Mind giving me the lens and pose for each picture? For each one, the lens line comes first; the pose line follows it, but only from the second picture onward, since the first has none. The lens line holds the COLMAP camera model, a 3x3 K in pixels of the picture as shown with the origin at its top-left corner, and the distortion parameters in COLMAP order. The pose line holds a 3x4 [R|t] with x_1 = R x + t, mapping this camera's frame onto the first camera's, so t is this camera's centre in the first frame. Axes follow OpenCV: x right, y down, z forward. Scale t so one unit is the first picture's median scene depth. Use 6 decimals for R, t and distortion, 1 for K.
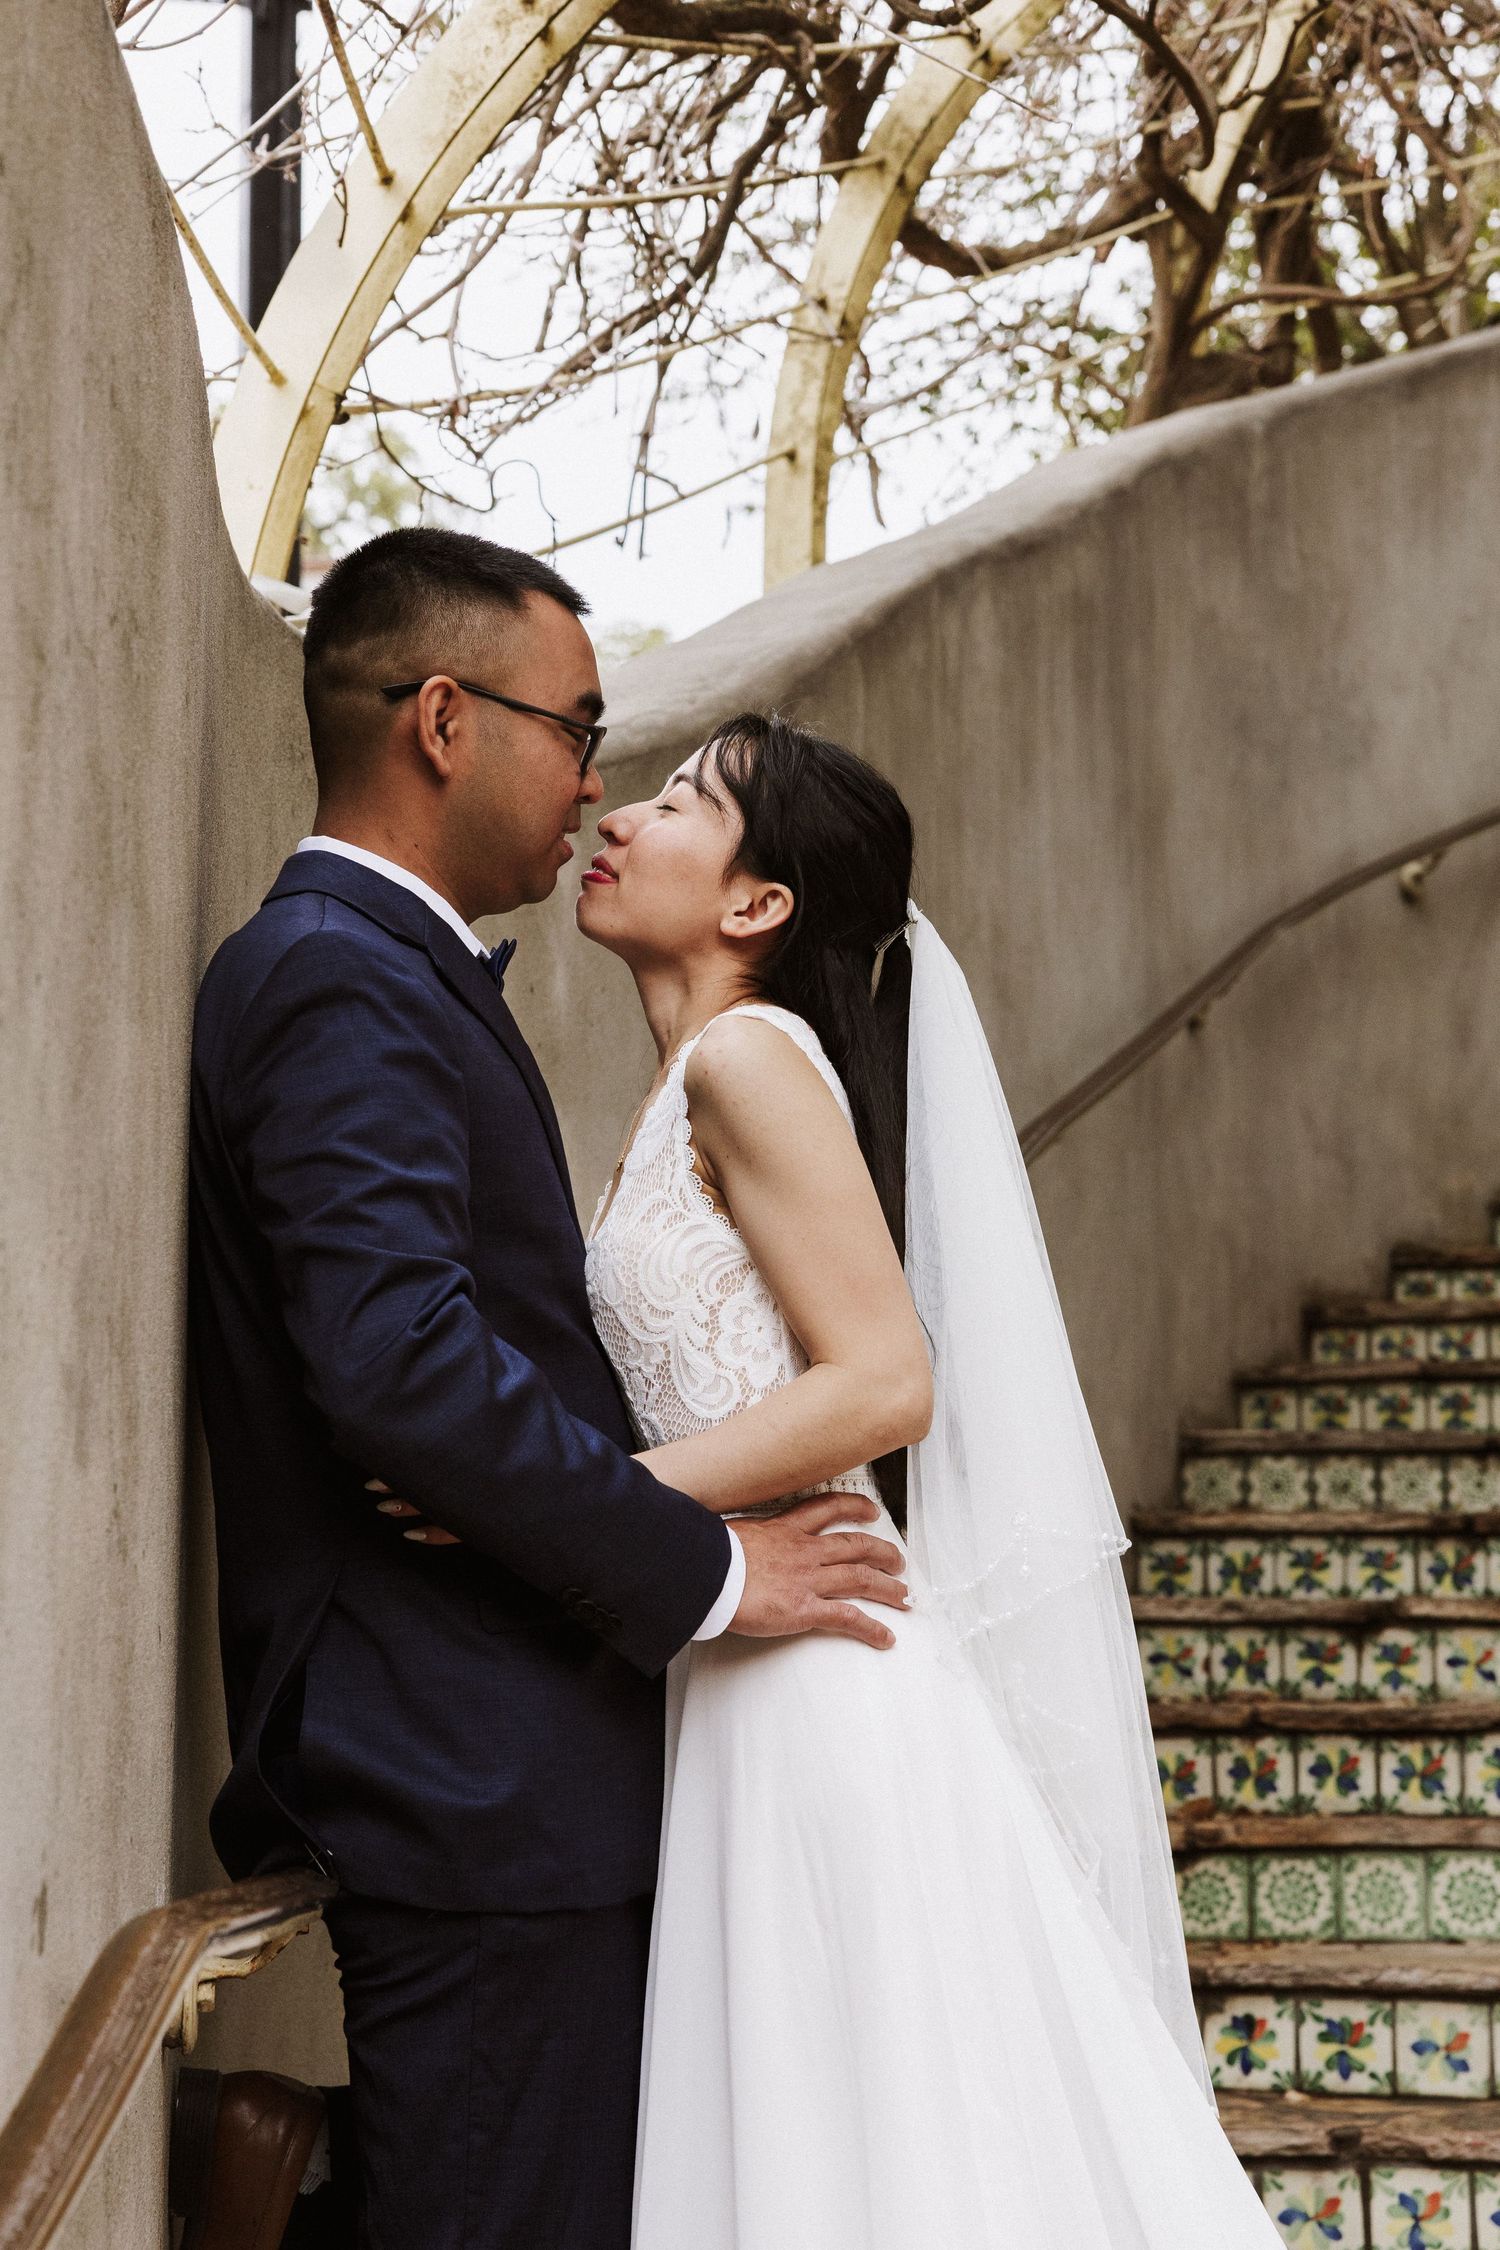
lens RADIAL K [[4141.2, 0, 621.1], [0, 4141.2, 1186.5], [0, 0, 1]] dist [0.138894, 0.000000]
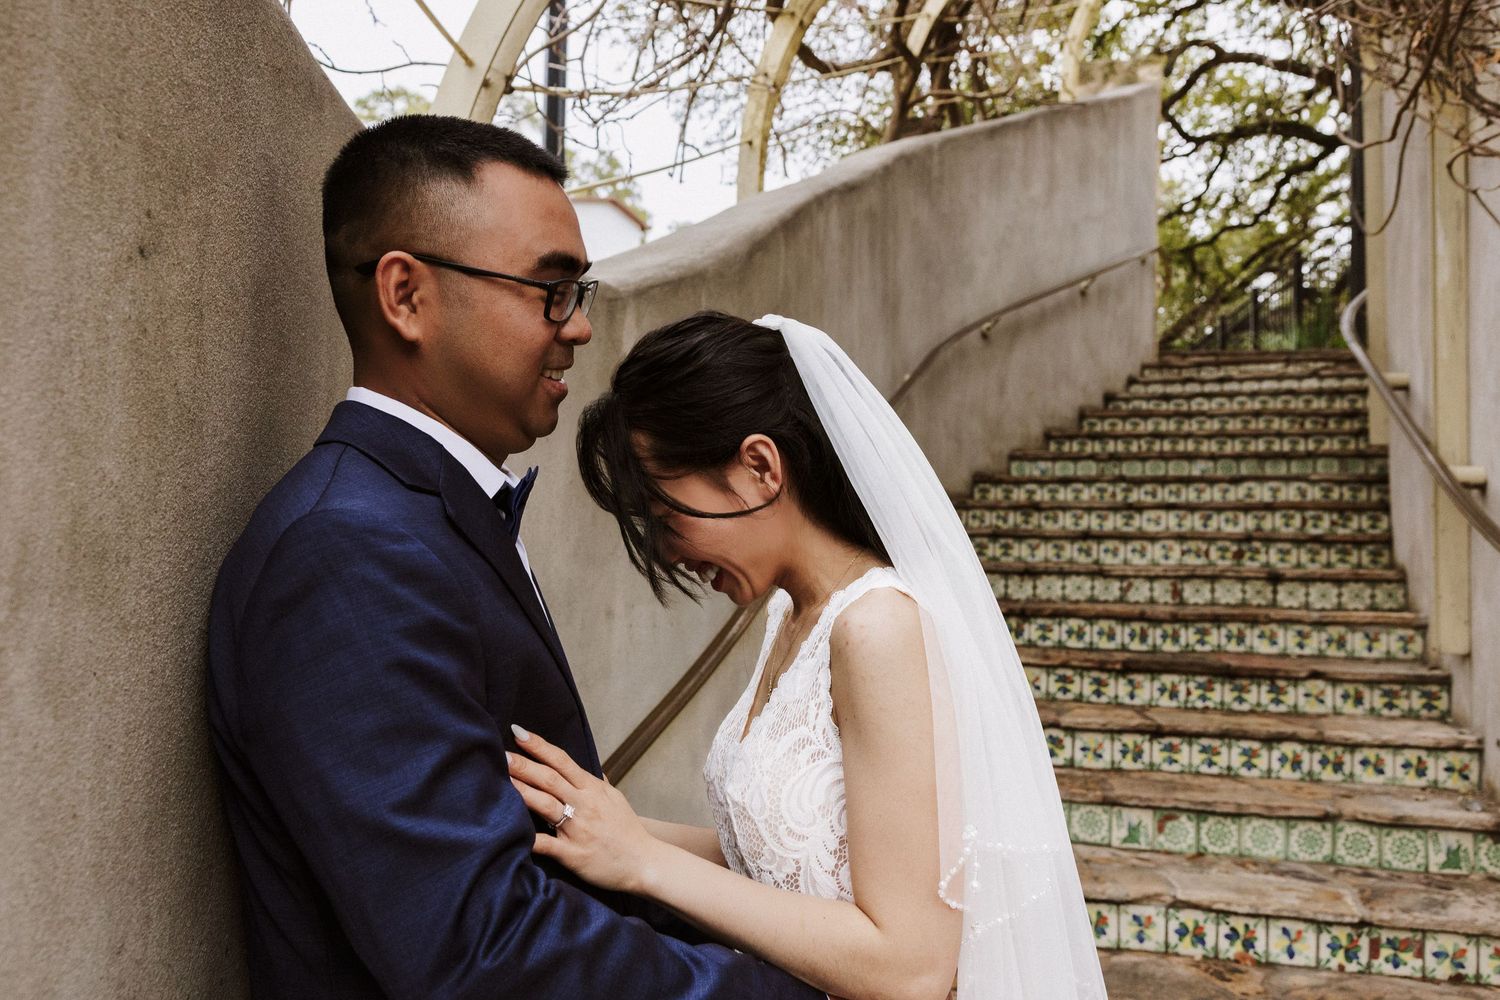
lens RADIAL K [[1304.4, 0, 746.6], [0, 1304.4, 505.7], [0, 0, 1]] dist [-0.005140, 0.032664]
pose [[0.998445, 0.021096, 0.051592, 0.006293], [-0.025144, 0.996549, 0.079103, -0.034084], [-0.049745, -0.080277, 0.995531, 0.271213]]
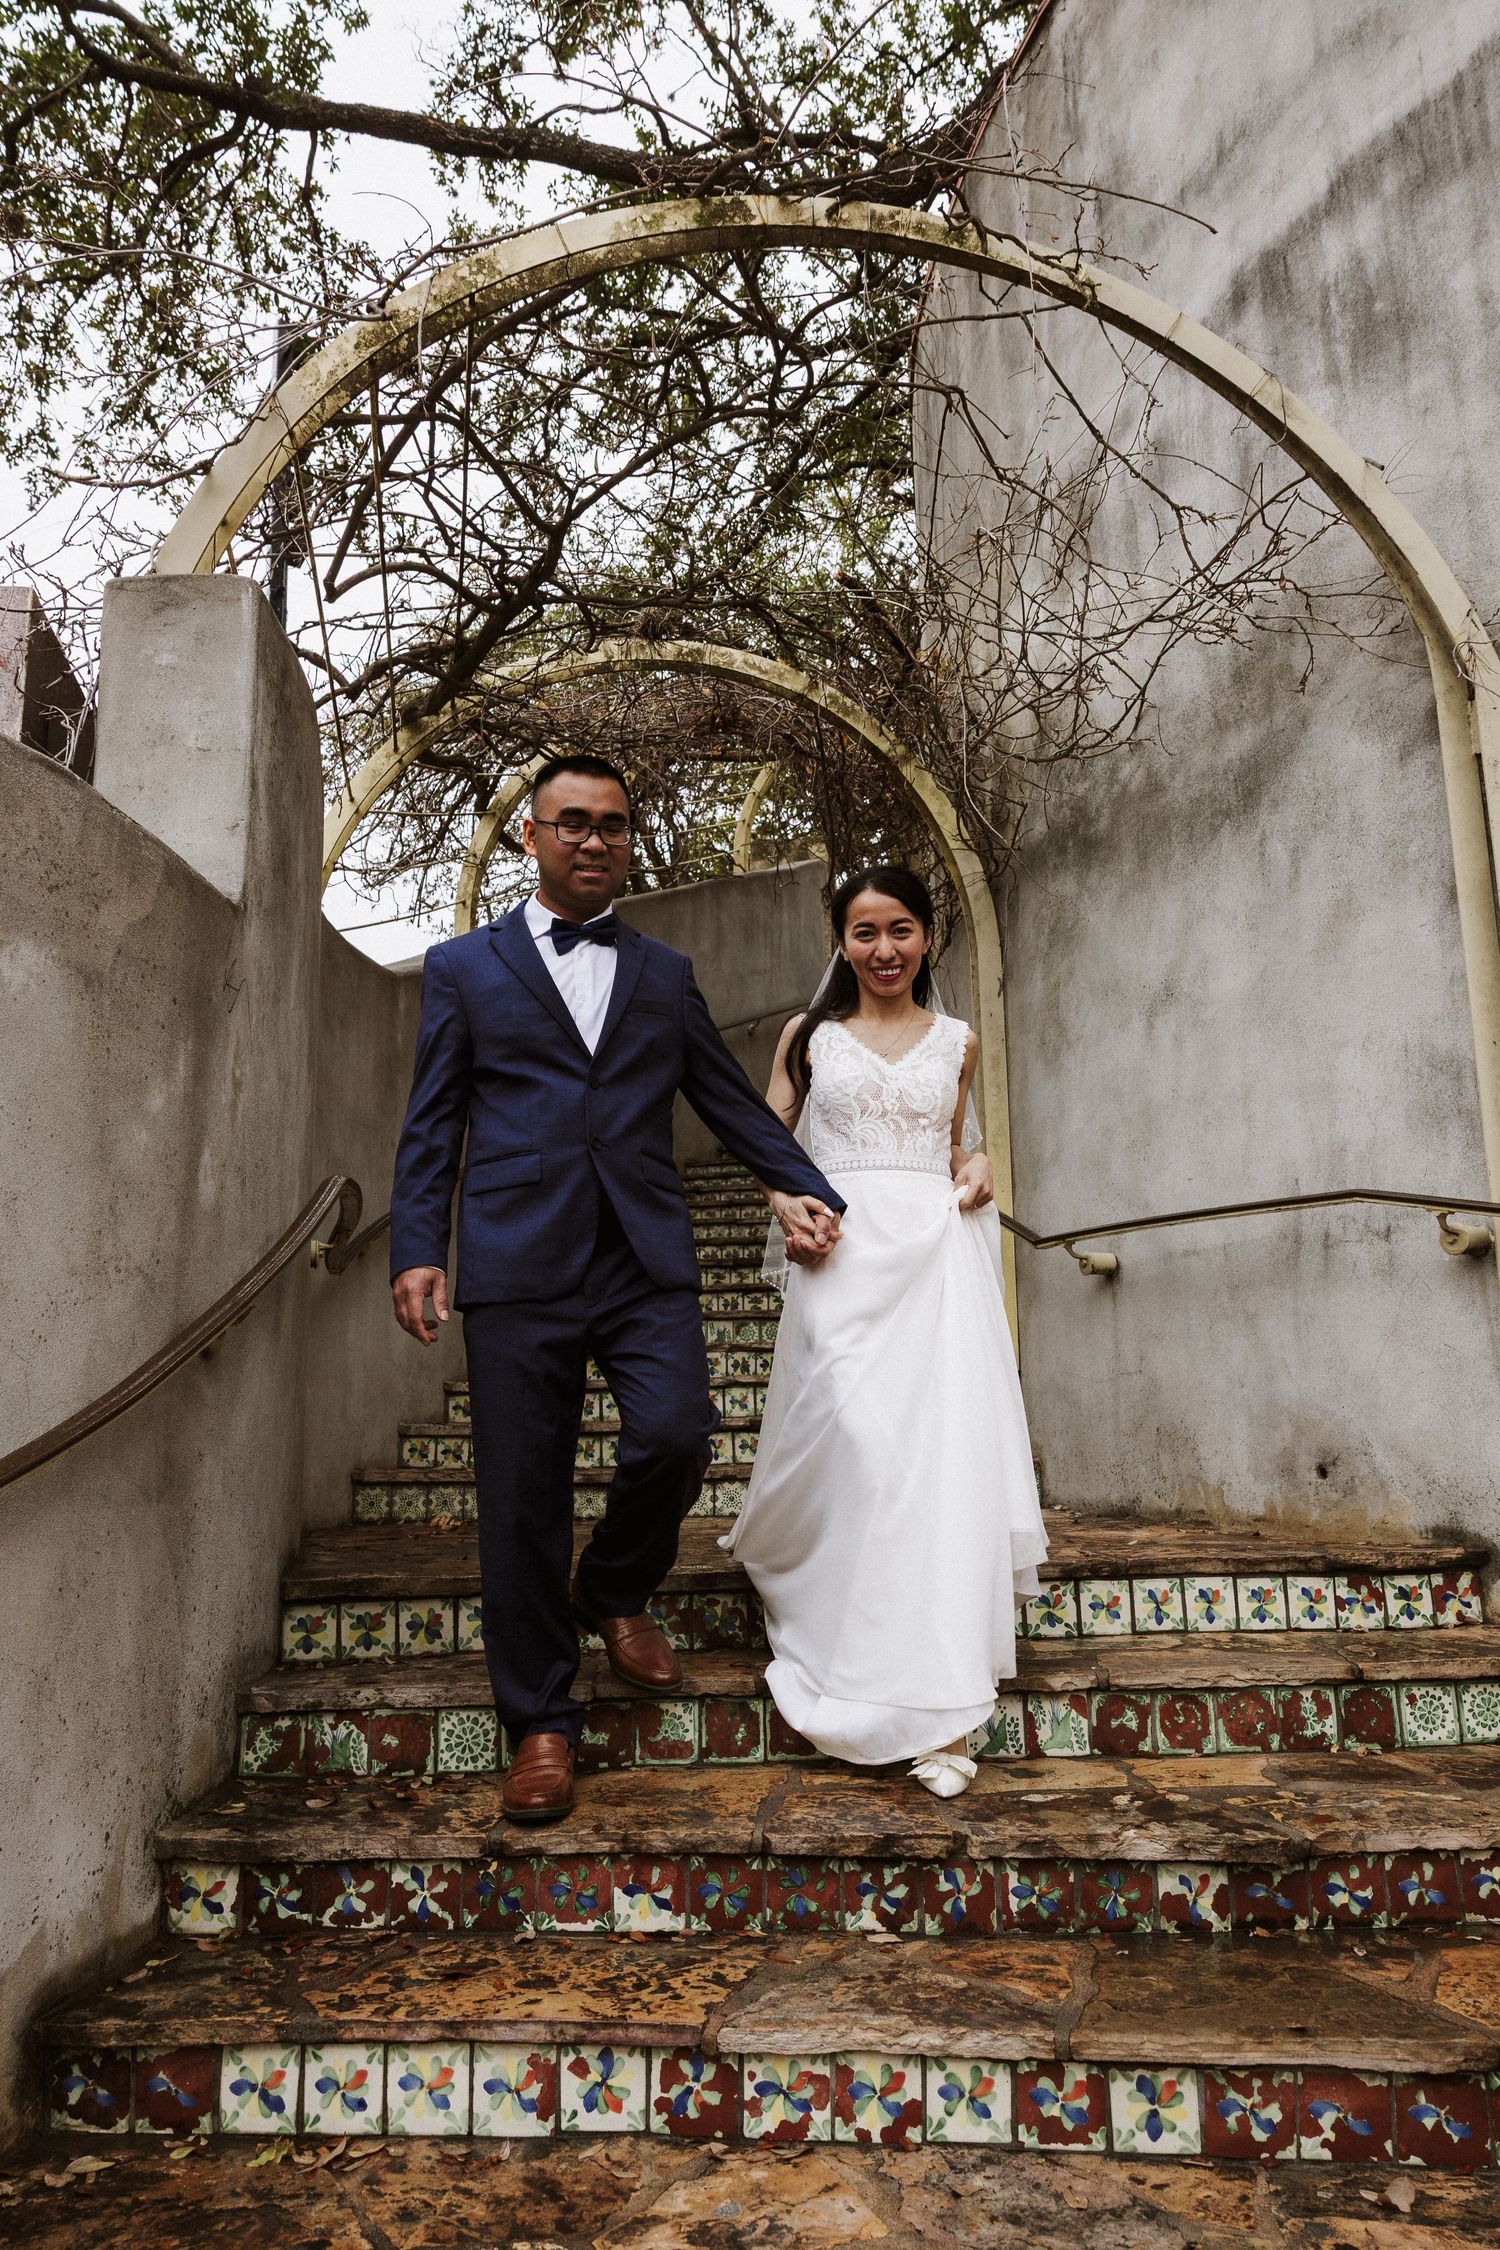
lens RADIAL K [[1569.6, 0, 741.6], [0, 1569.6, 1120.4], [0, 0, 1]] dist [-0.004958, -0.000250]
pose [[0.973255, 0.017420, 0.229067, -0.022189], [-0.003506, 0.998131, -0.061007, 0.054765], [-0.229701, 0.058572, 0.971497, -0.167431]]
